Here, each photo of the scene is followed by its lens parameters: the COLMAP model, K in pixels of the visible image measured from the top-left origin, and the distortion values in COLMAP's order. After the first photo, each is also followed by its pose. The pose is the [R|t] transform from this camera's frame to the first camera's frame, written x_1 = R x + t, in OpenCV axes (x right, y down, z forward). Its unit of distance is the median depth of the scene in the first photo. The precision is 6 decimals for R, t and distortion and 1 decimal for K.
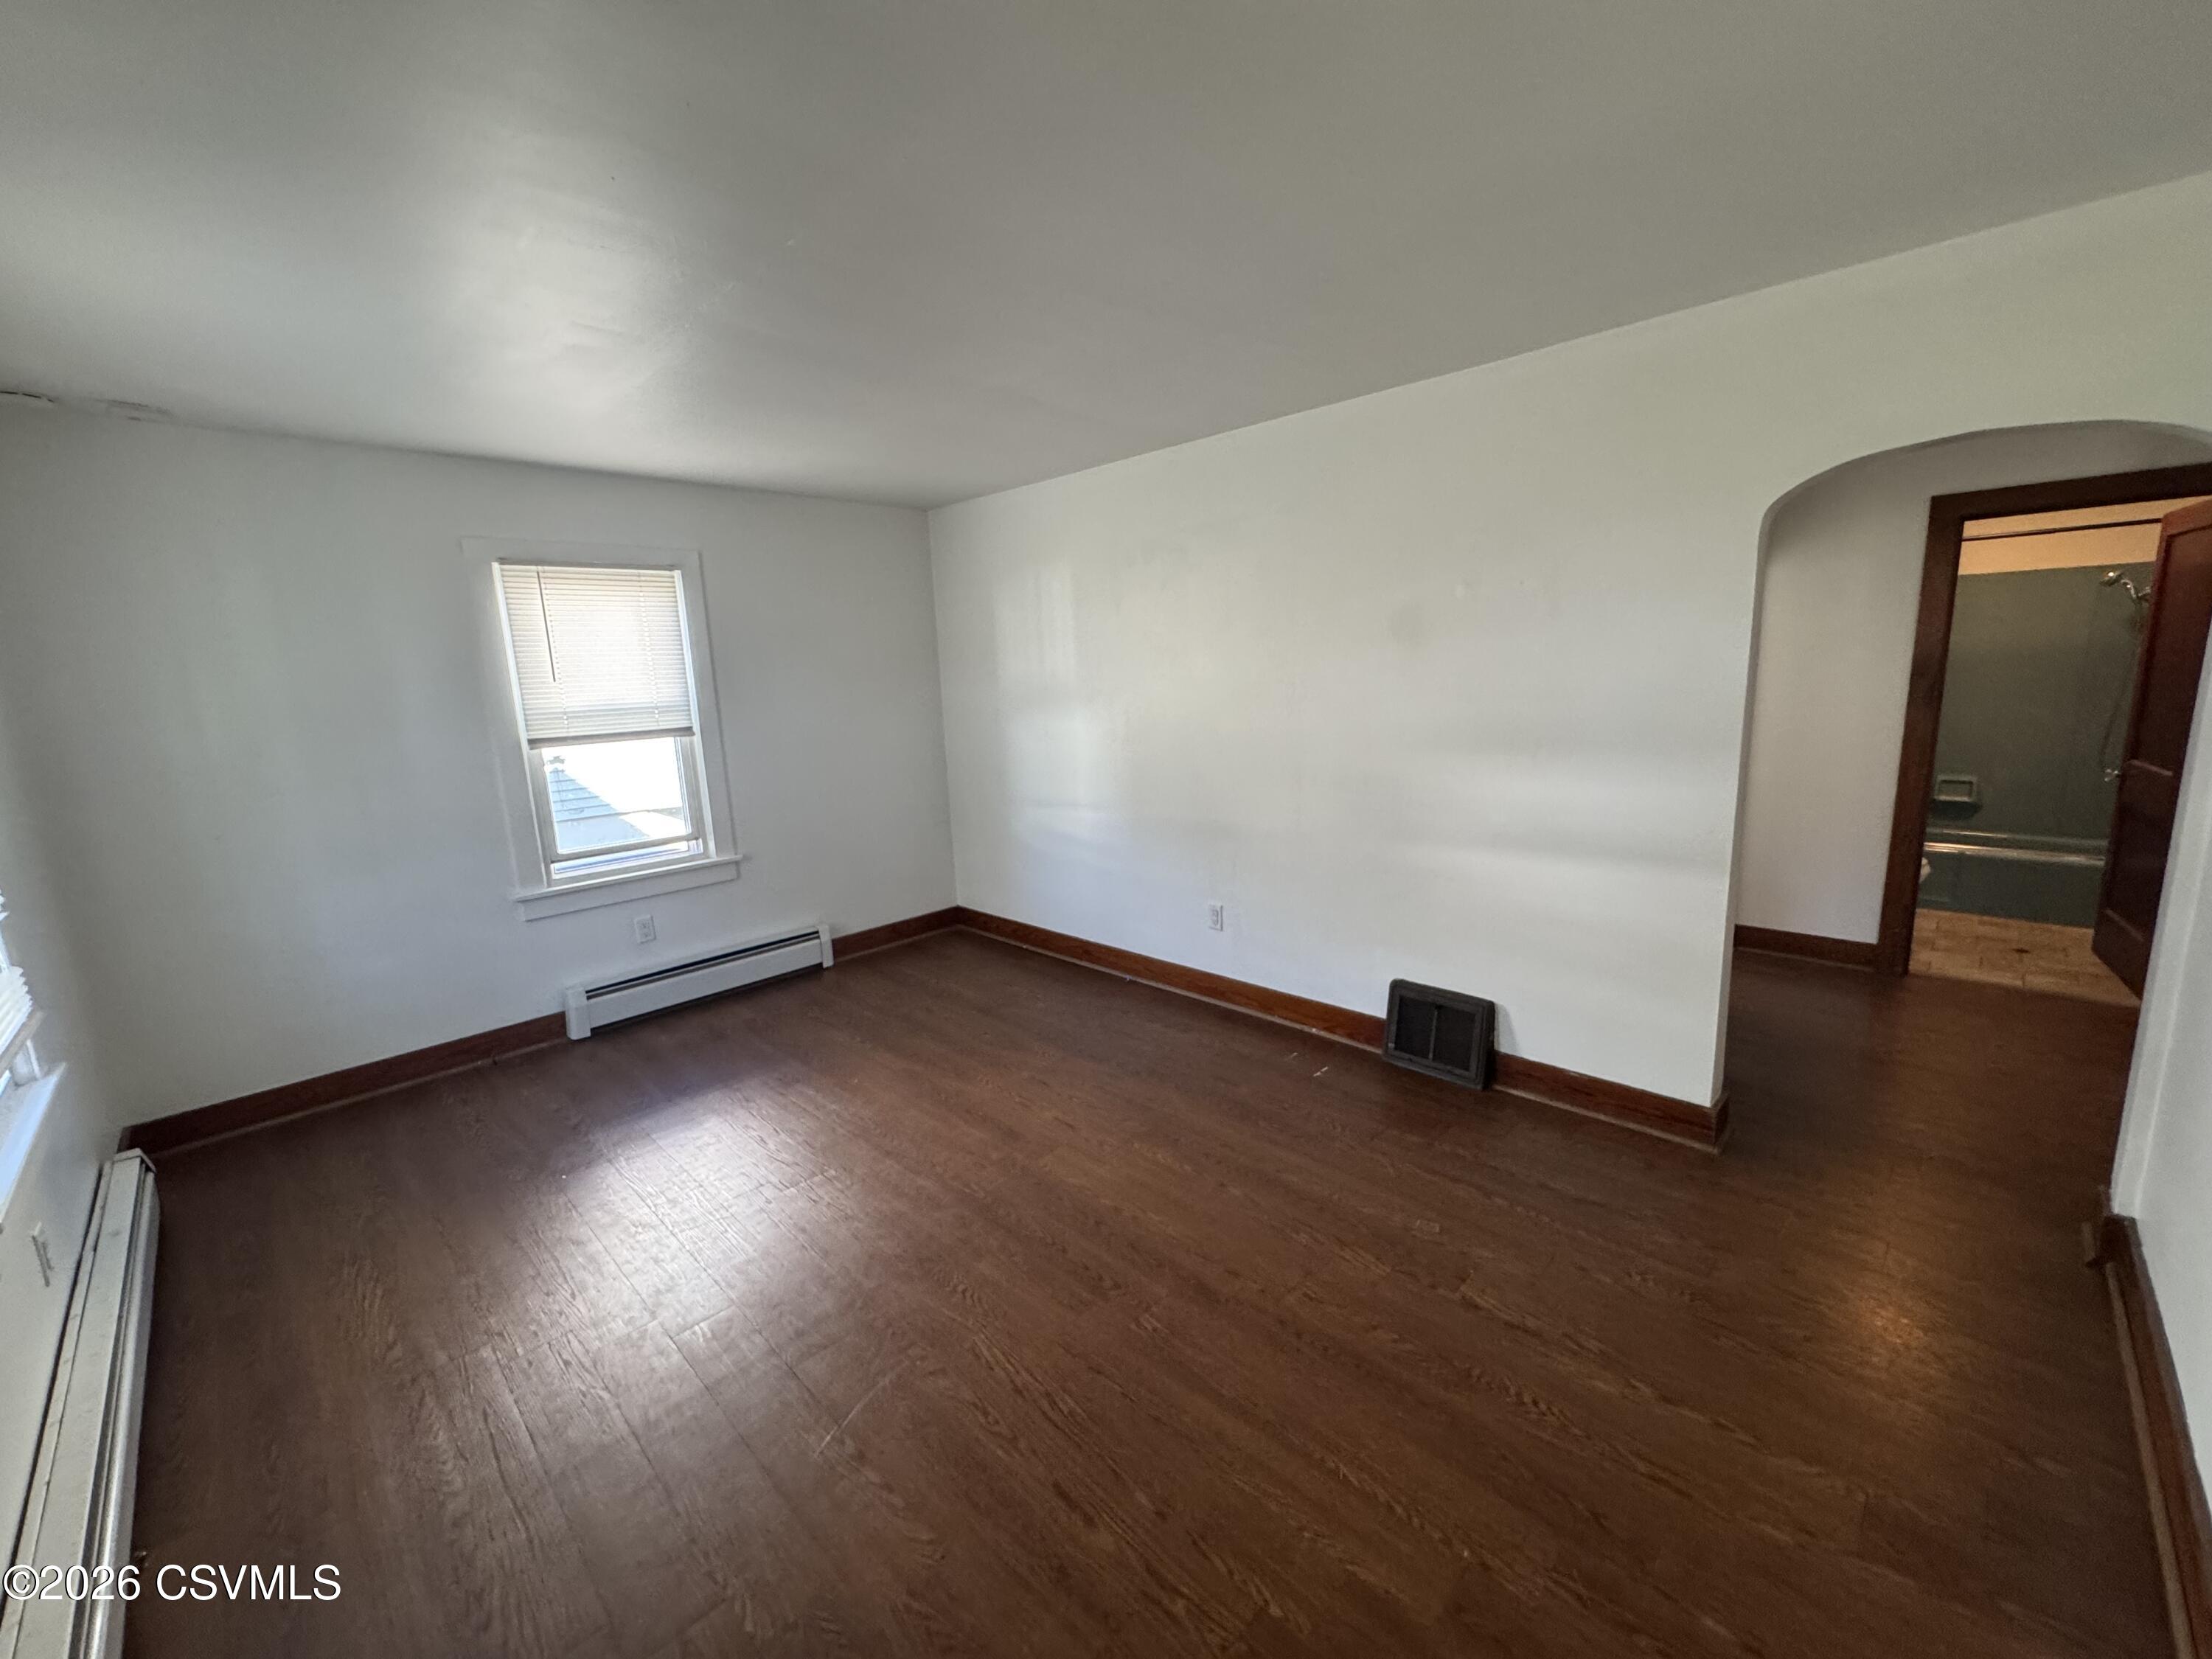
lens RADIAL K [[884.5, 0, 1104.5], [0, 884.5, 825.6], [0, 0, 1]] dist [-0.001470, 0.000145]
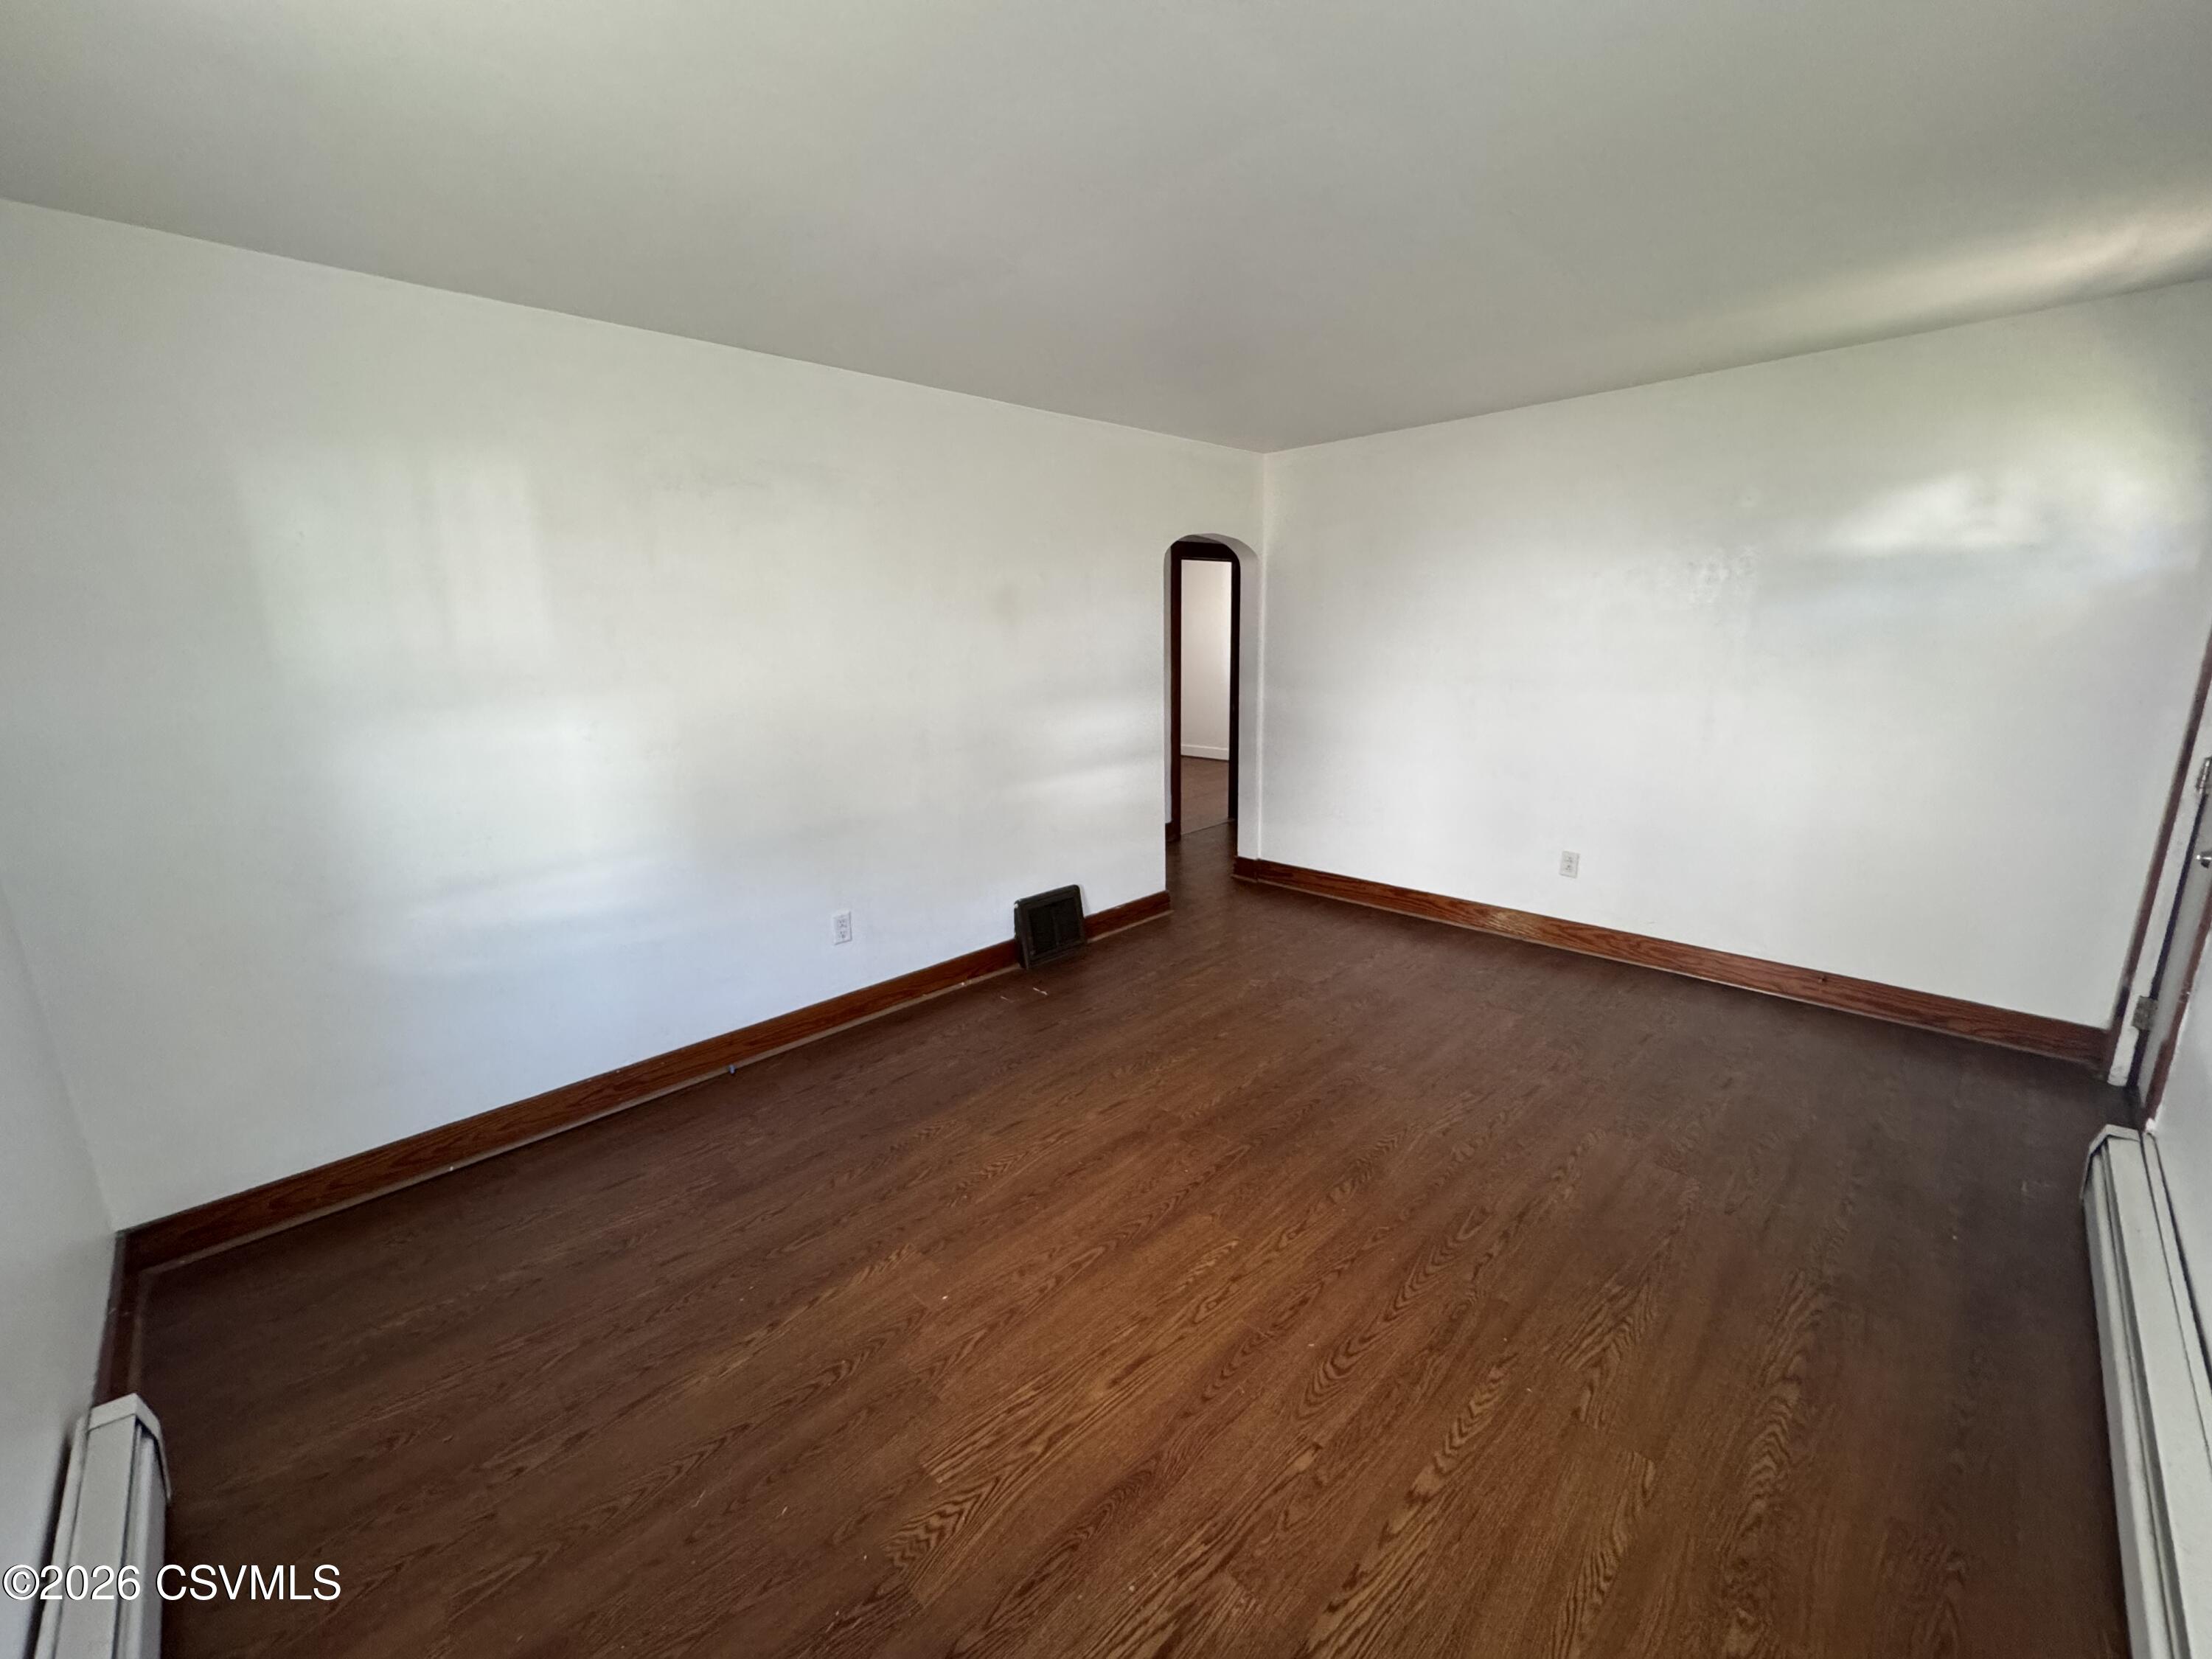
lens RADIAL K [[878.2, 0, 1103.0], [0, 878.2, 830.2], [0, 0, 1]] dist [-0.002032, -0.000326]
pose [[0.015603, -0.184392, 0.982729, -0.753310], [0.196485, 0.964251, 0.177805, -0.099317], [-0.980383, 0.190317, 0.051275, 0.741192]]
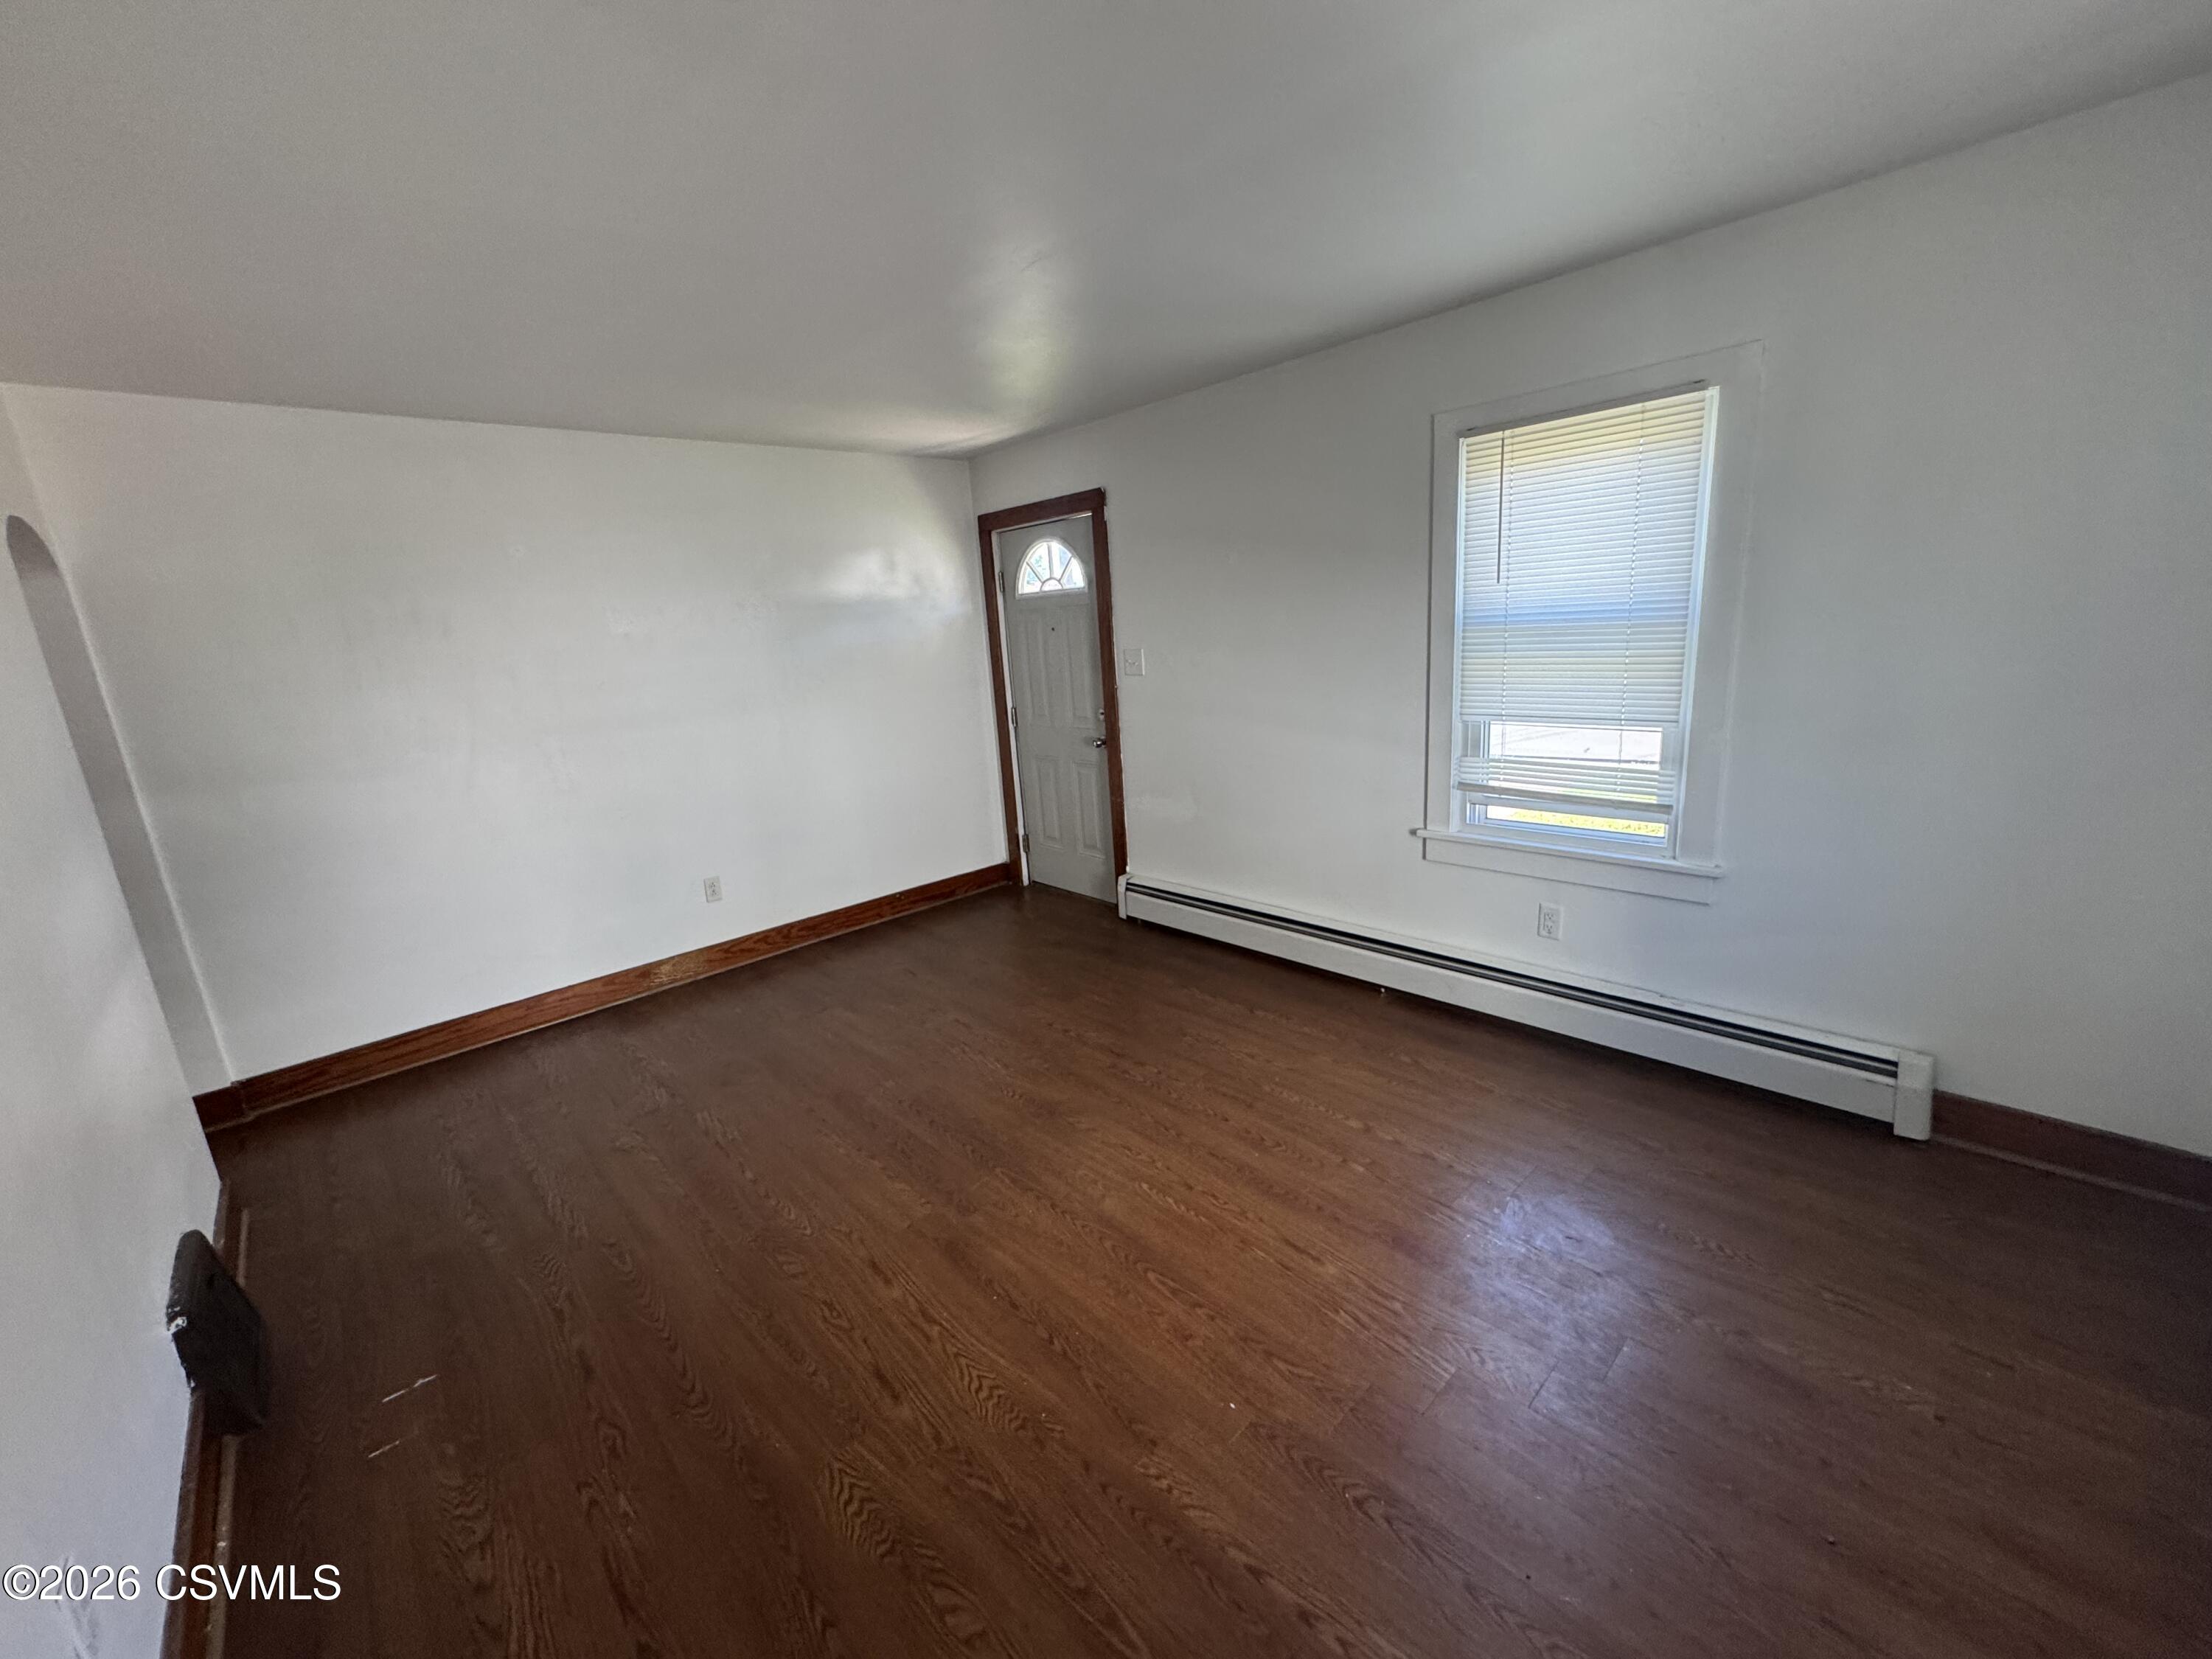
lens RADIAL K [[879.5, 0, 1106.0], [0, 879.5, 829.5], [0, 0, 1]] dist [0.000038, -0.000022]
pose [[-0.993291, 0.096409, 0.063865, -0.252924], [0.113836, 0.912404, 0.393142, -0.207199], [-0.020368, 0.397774, -0.917257, 1.235824]]
